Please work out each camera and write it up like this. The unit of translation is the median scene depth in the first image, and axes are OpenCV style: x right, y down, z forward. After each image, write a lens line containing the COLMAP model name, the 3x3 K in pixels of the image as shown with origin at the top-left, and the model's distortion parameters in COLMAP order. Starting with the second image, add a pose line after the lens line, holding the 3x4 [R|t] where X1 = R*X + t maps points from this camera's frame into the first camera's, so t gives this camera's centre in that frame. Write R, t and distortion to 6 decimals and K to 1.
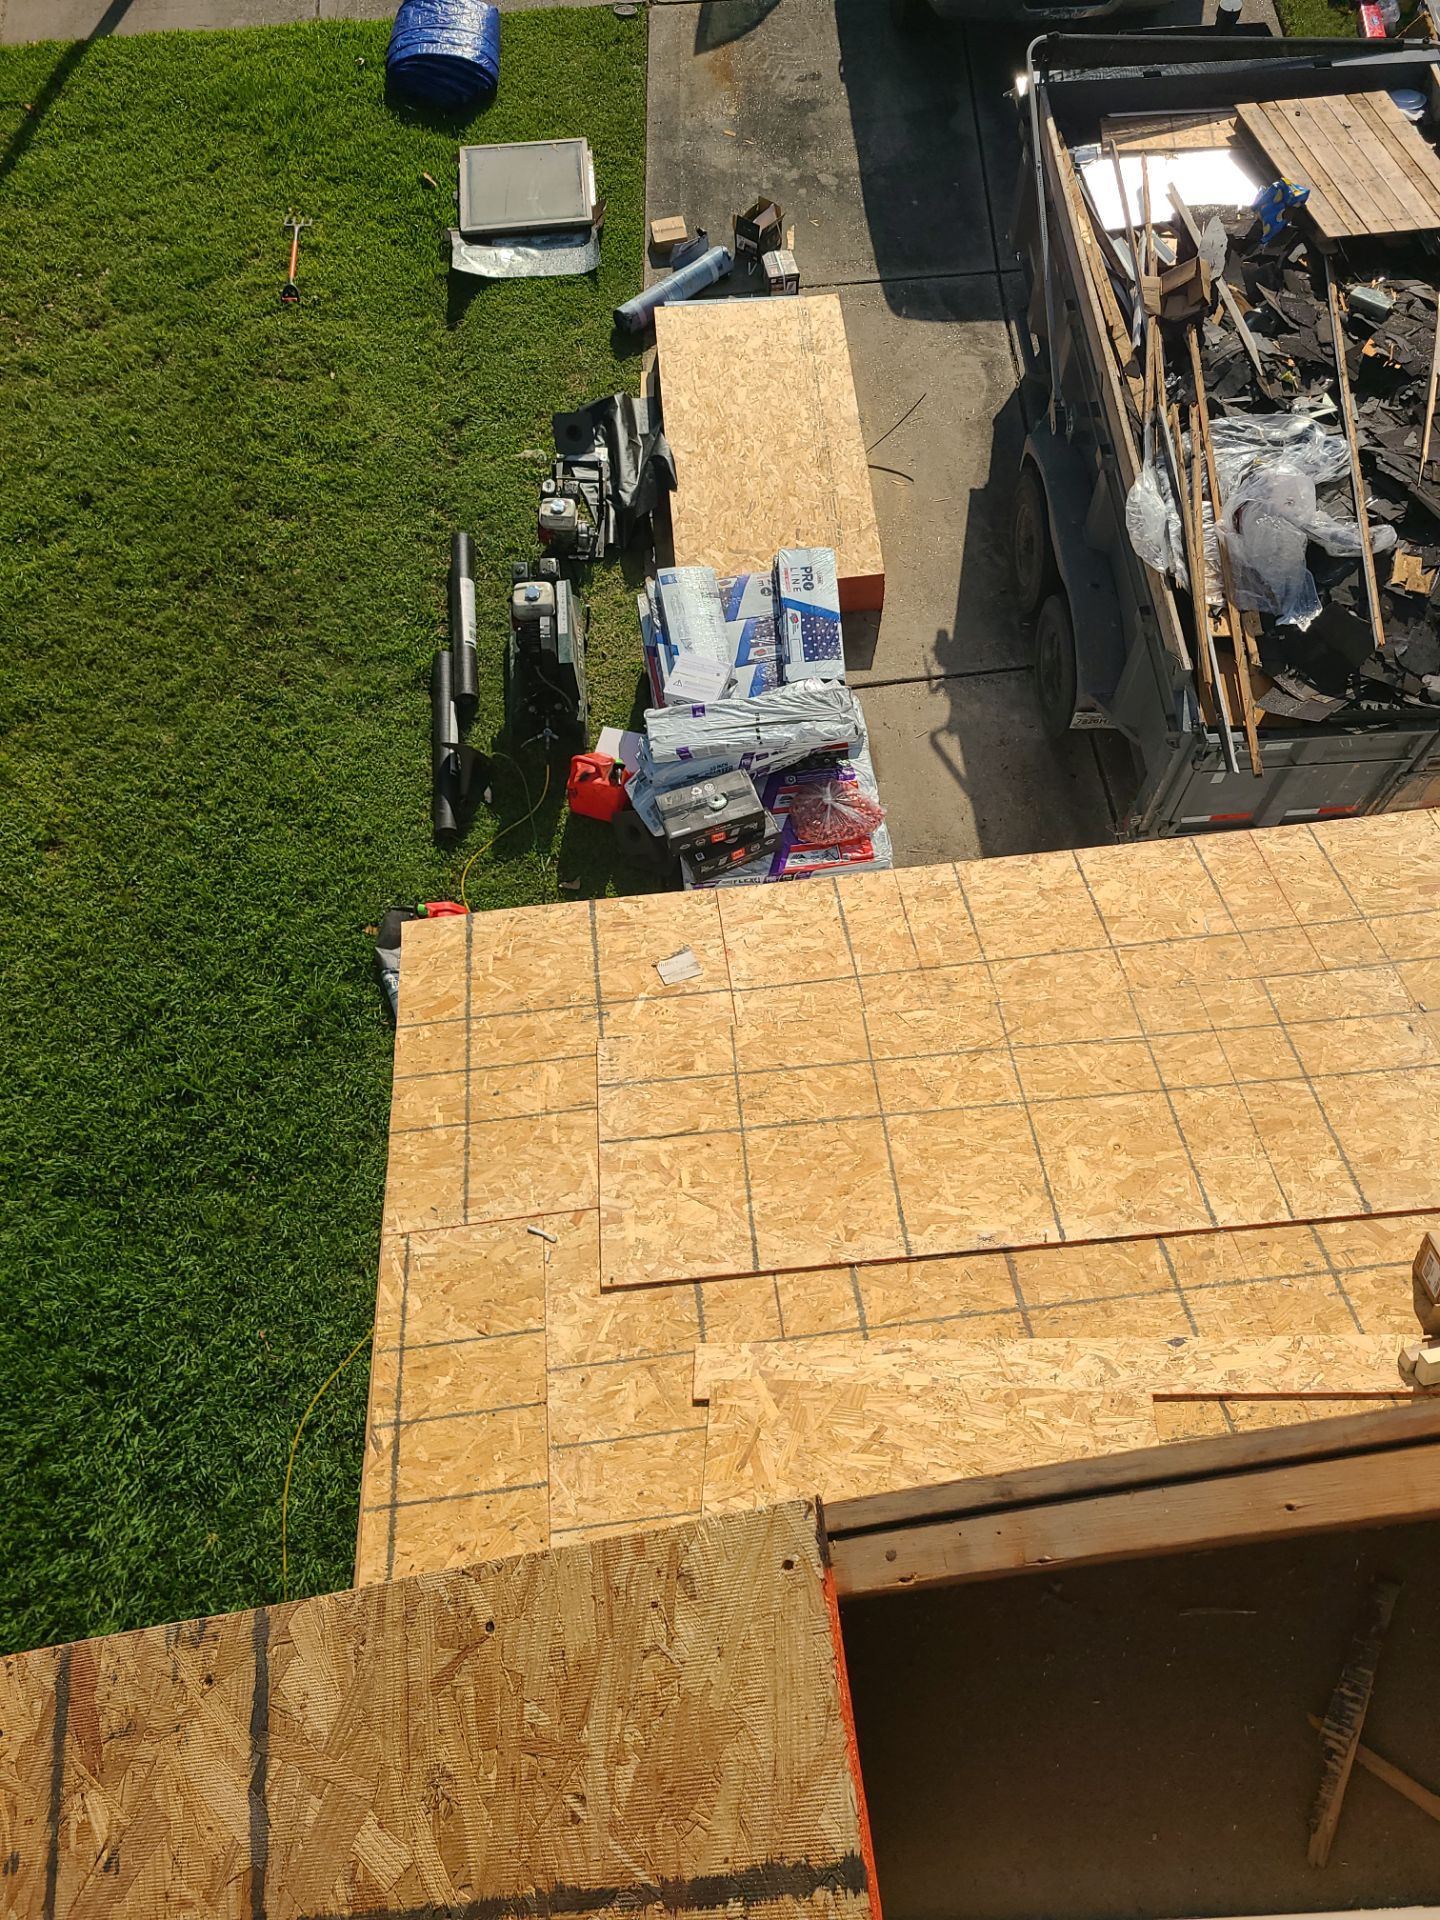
lens RADIAL K [[1416.6, 0, 729.9], [0, 1416.6, 955.7], [0, 0, 1]] dist [0.060967, -0.037701]
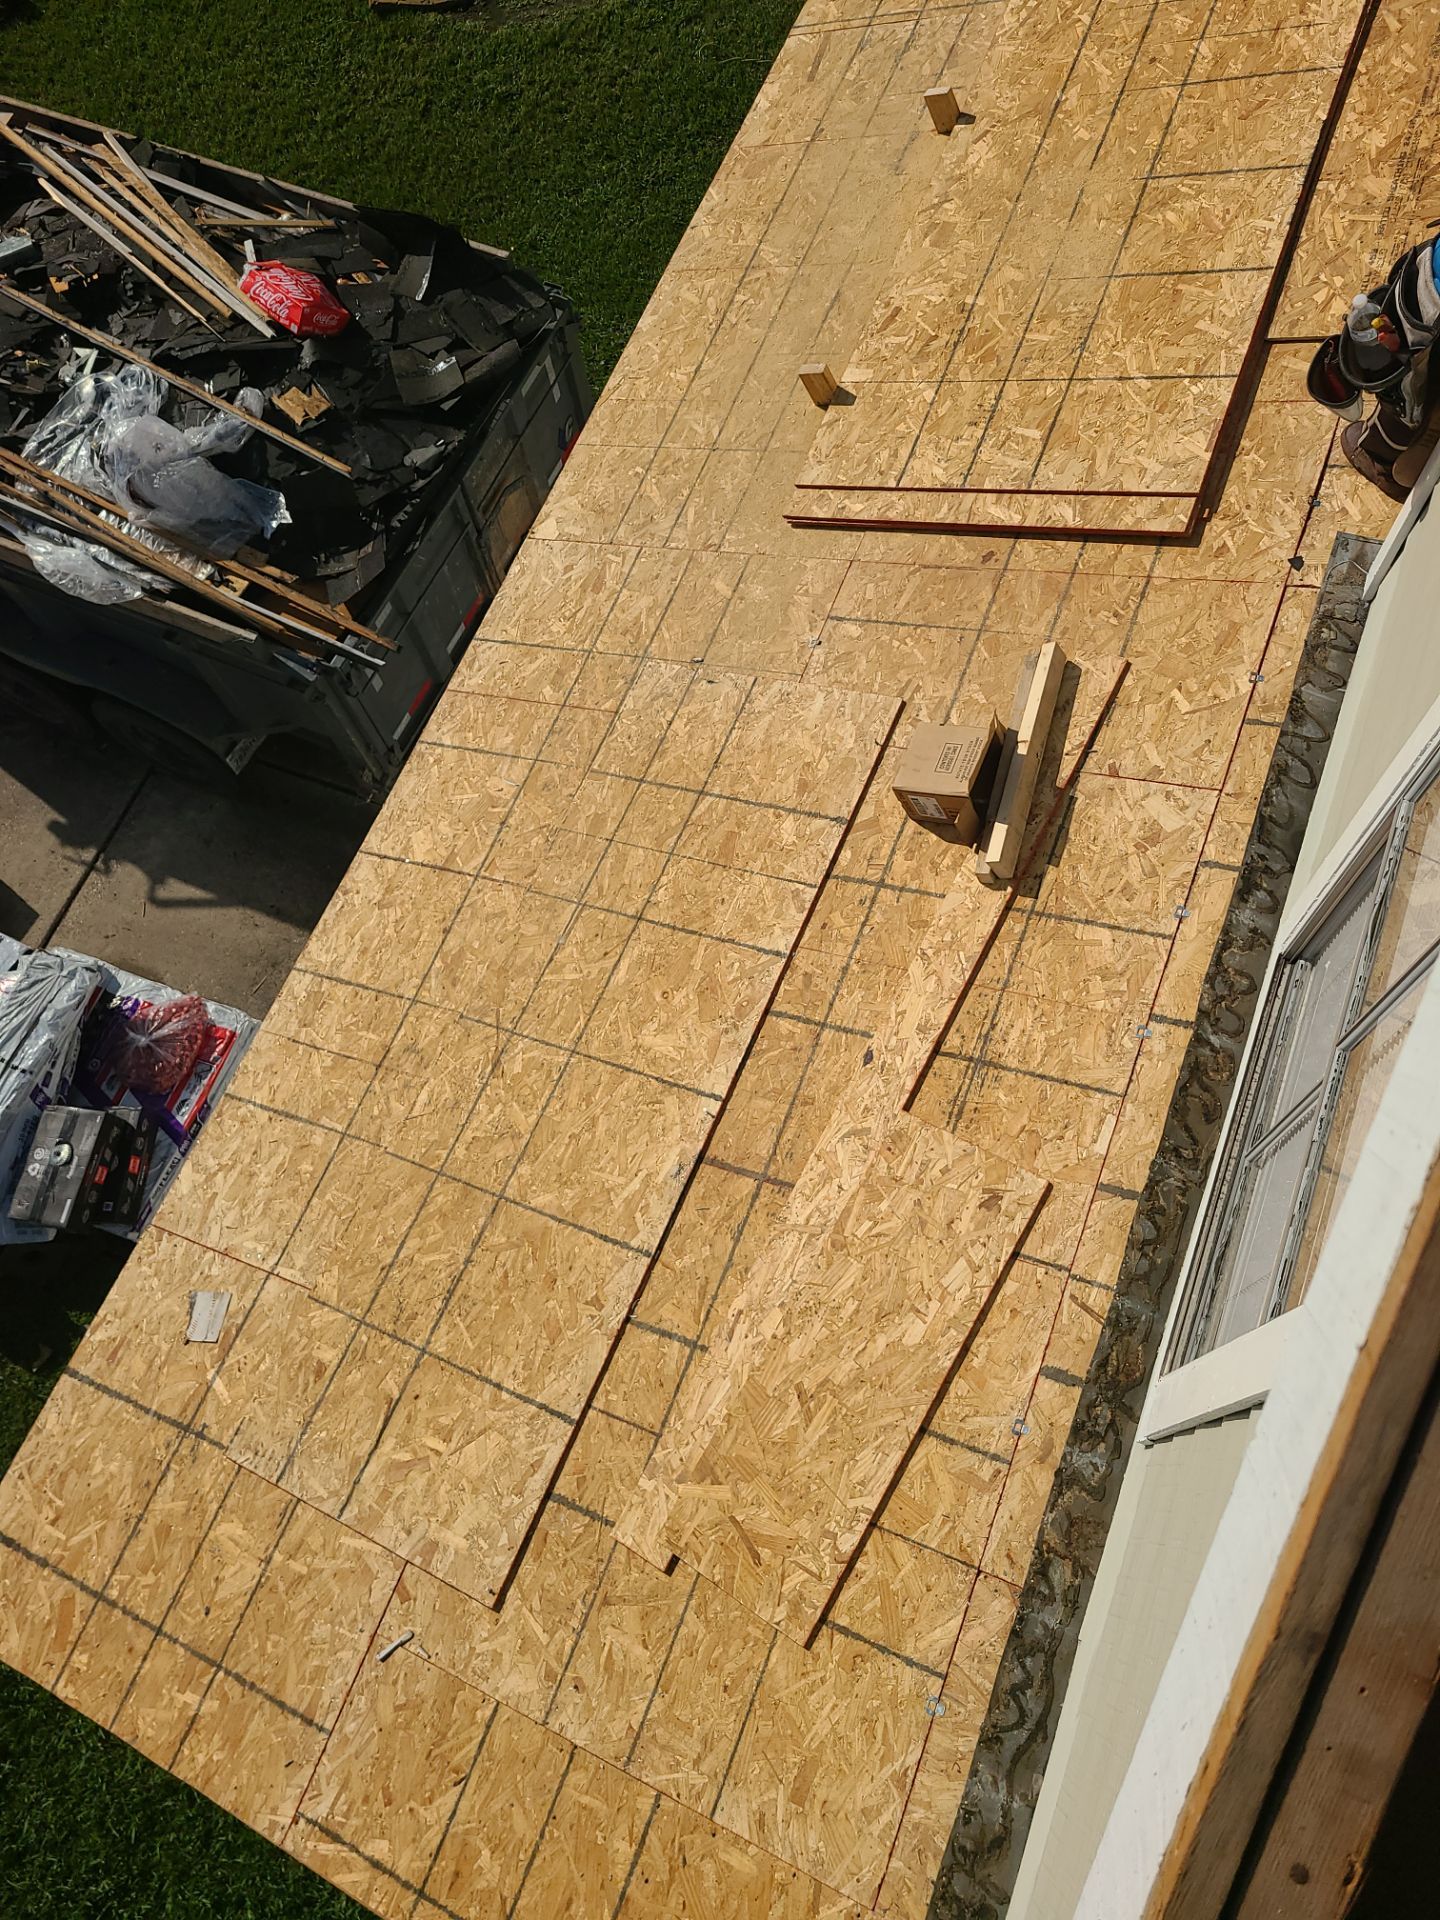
lens RADIAL K [[1416.6, 0, 734.8], [0, 1416.6, 948.0], [0, 0, 1]] dist [0.060967, -0.037701]
pose [[0.481452, -0.819242, 0.311522, 0.027330], [0.815123, 0.549153, 0.184405, -0.012967], [-0.322145, 0.165147, 0.932174, 0.105057]]
